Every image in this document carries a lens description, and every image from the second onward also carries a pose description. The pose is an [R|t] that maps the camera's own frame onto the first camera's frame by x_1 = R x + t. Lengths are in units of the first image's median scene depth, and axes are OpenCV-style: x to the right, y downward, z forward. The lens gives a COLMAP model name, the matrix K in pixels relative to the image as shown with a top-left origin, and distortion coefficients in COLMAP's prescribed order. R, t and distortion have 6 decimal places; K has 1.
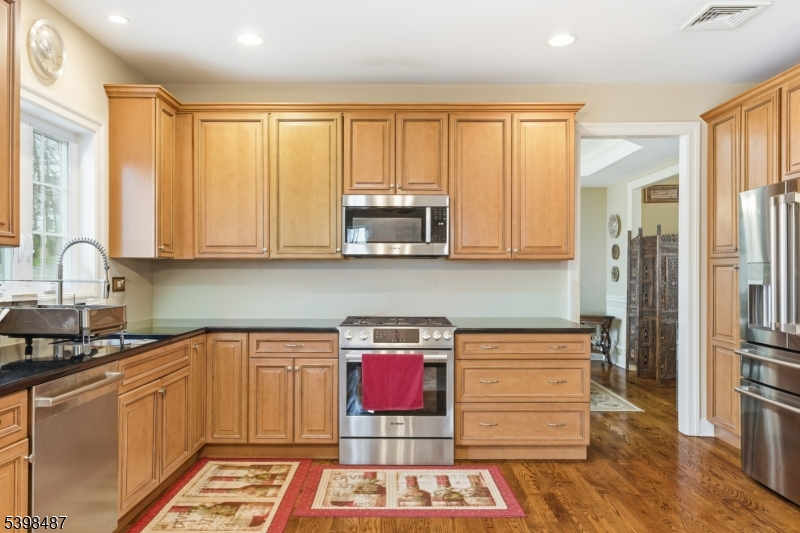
lens RADIAL K [[565.6, 0, 399.4], [0, 565.6, 270.6], [0, 0, 1]] dist [0.005464, -0.001495]
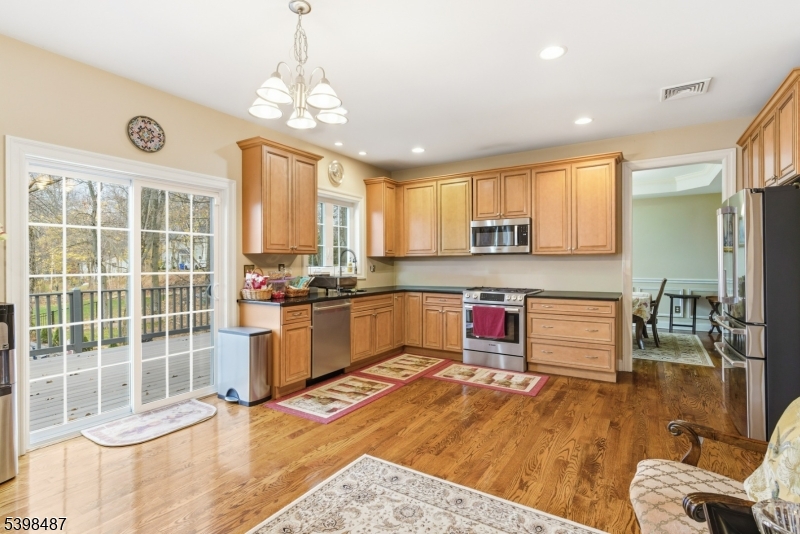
lens RADIAL K [[392.7, 0, 400.0], [0, 392.7, 262.7], [0, 0, 1]] dist [0.001007, 0.000034]
pose [[0.845676, -0.004652, -0.533677, 0.416214], [0.004200, 0.999989, -0.002061, 0.004961], [0.533681, -0.000498, 0.845686, -0.231117]]
